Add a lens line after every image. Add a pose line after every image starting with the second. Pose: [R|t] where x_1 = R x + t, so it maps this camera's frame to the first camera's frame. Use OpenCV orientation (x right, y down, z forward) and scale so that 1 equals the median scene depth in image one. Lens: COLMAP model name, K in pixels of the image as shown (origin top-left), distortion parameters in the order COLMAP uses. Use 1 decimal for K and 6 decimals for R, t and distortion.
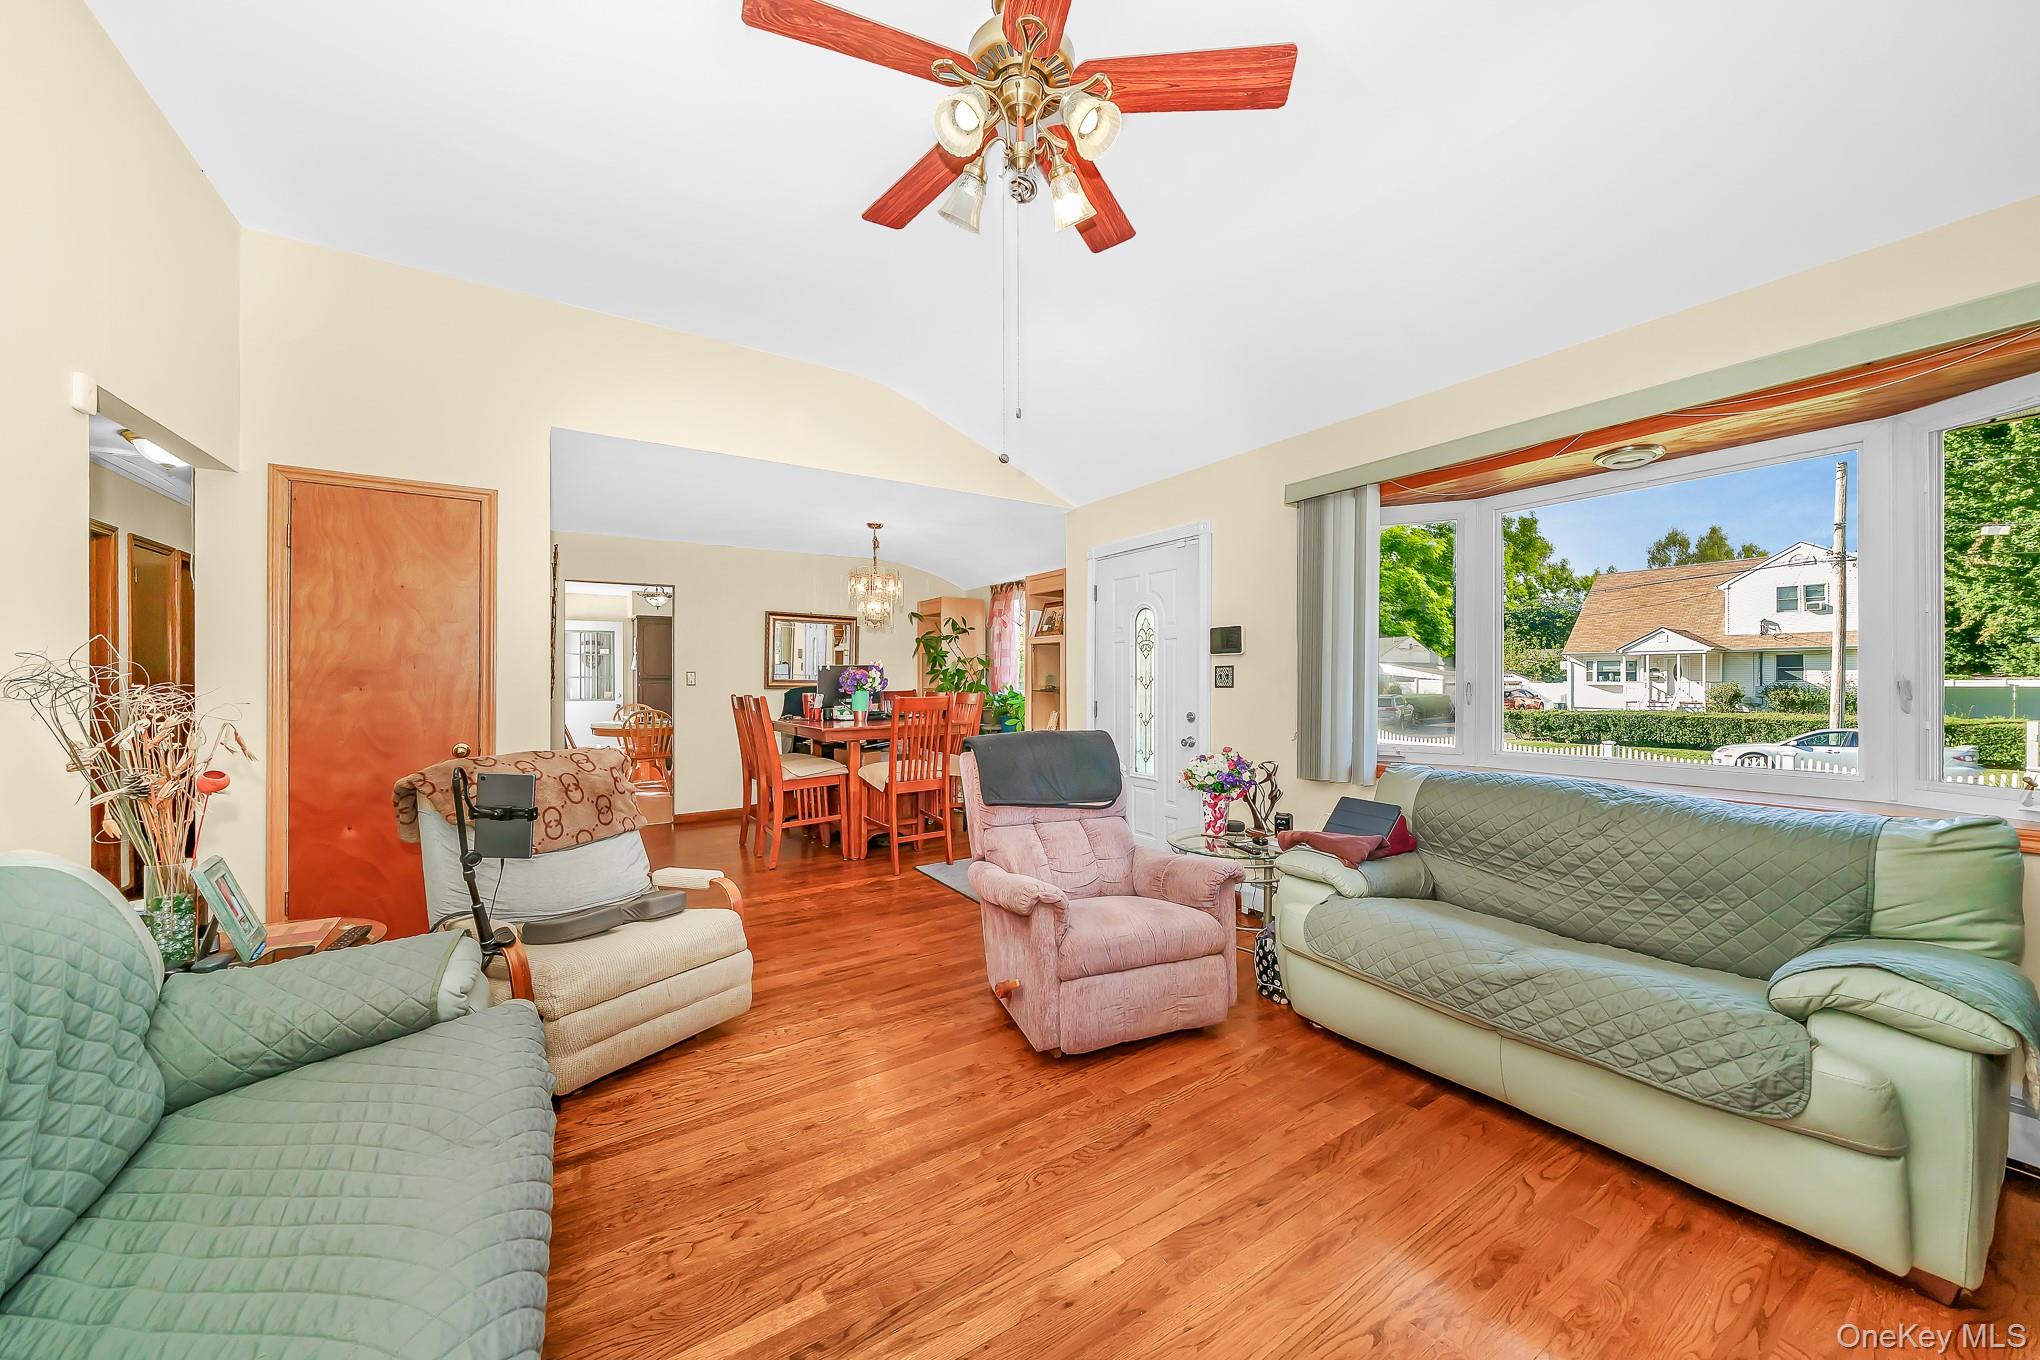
lens RADIAL K [[707.2, 0, 1020.0], [0, 707.2, 680.0], [0, 0, 1]] dist [0.000863, 0.000112]
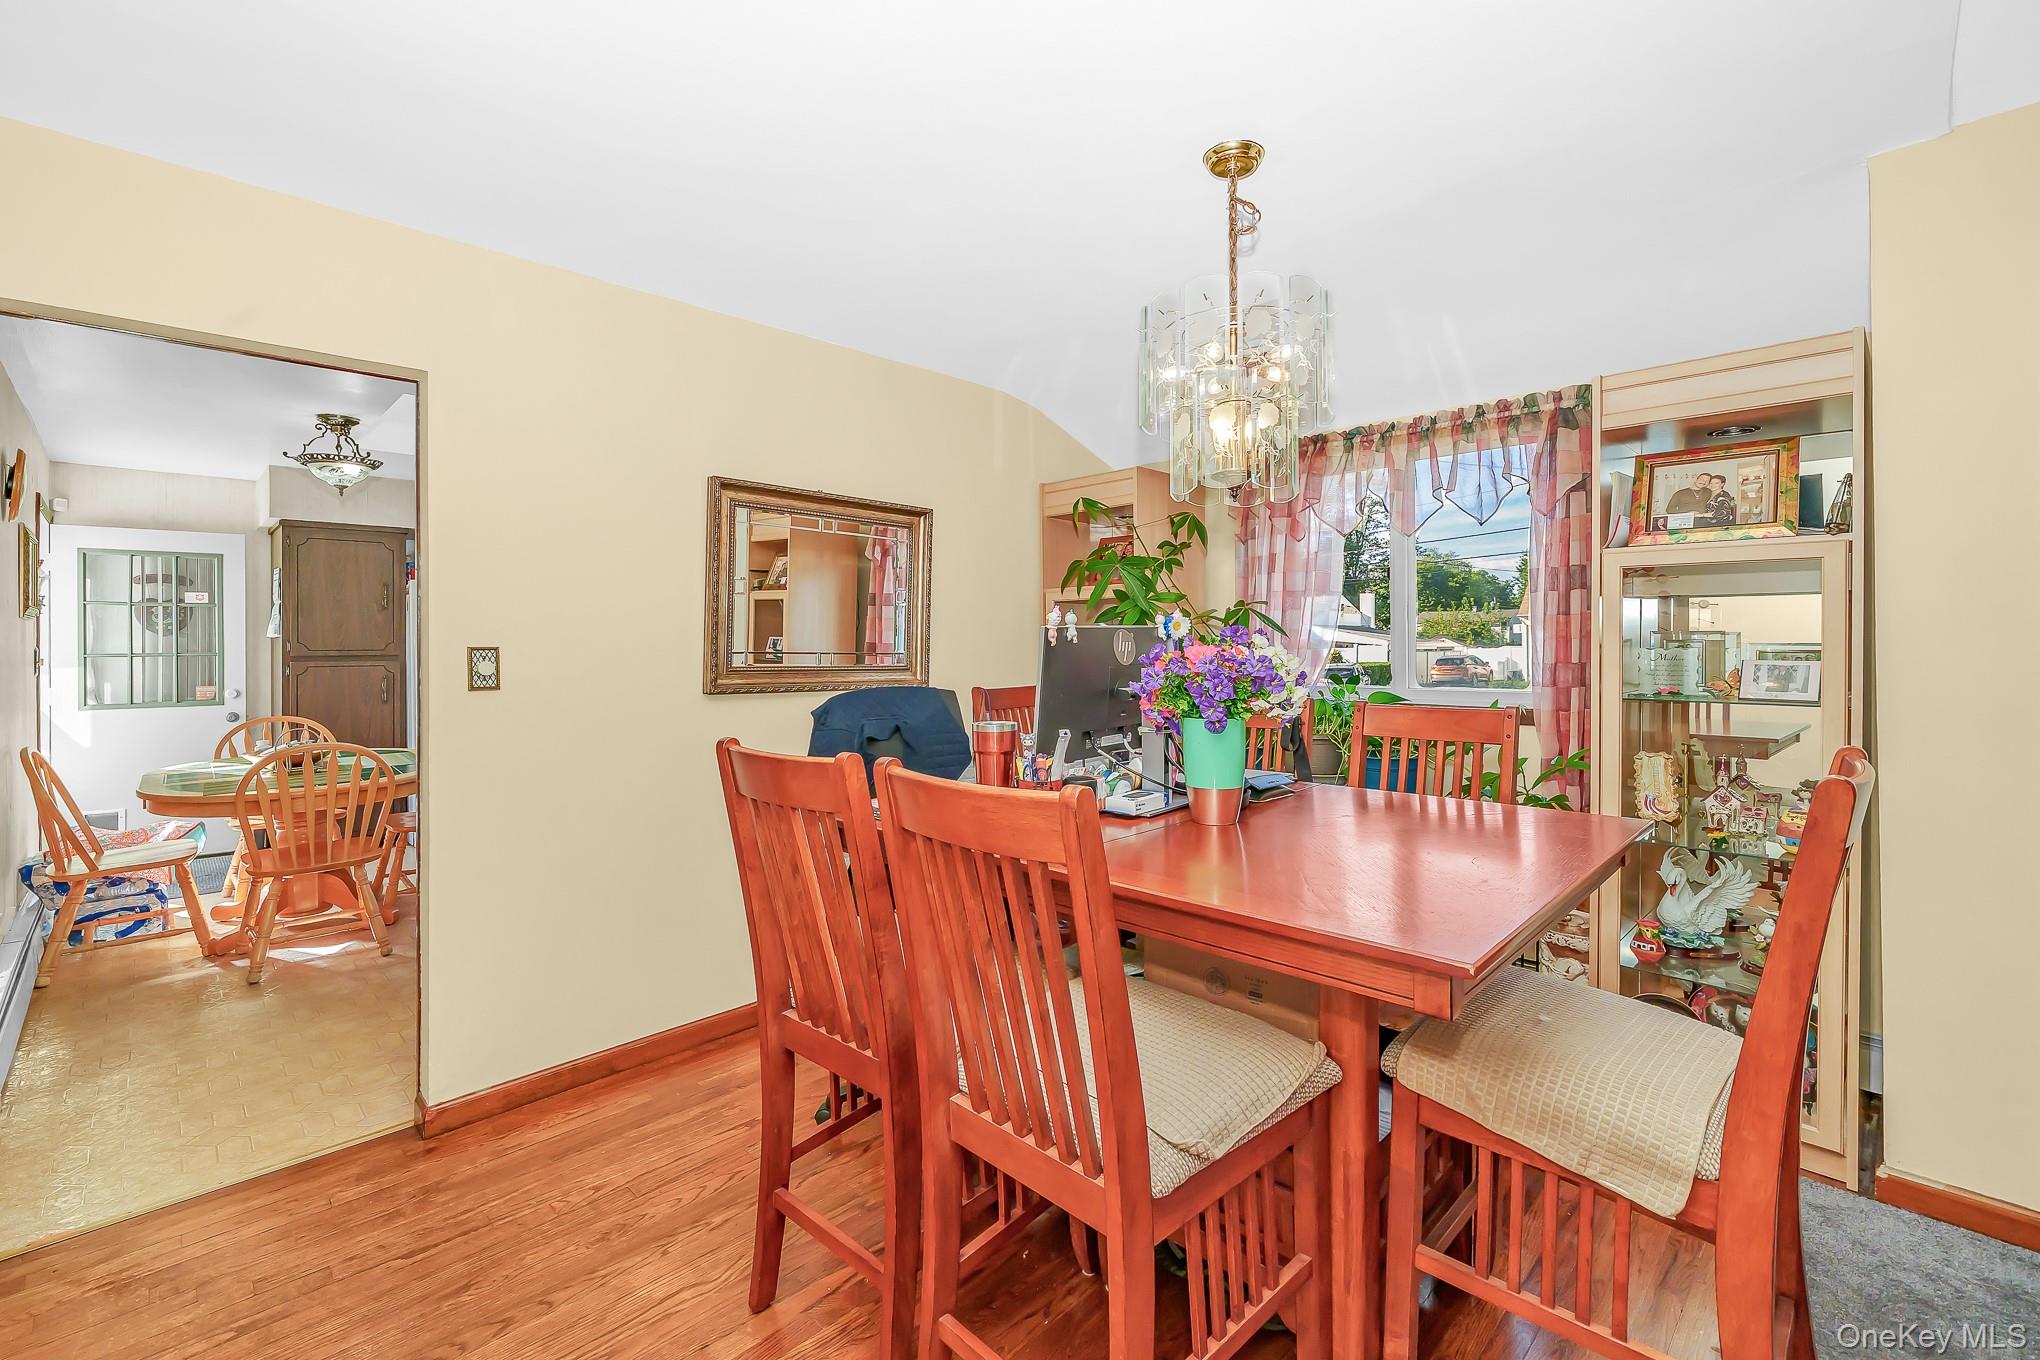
lens RADIAL K [[812.8, 0, 1018.6], [0, 812.8, 646.6], [0, 0, 1]] dist [-0.003320, -0.000300]
pose [[0.970094, -0.005346, 0.242670, -0.197269], [0.005028, 0.999985, 0.001934, -0.007328], [-0.242677, -0.000656, 0.970107, 0.359379]]
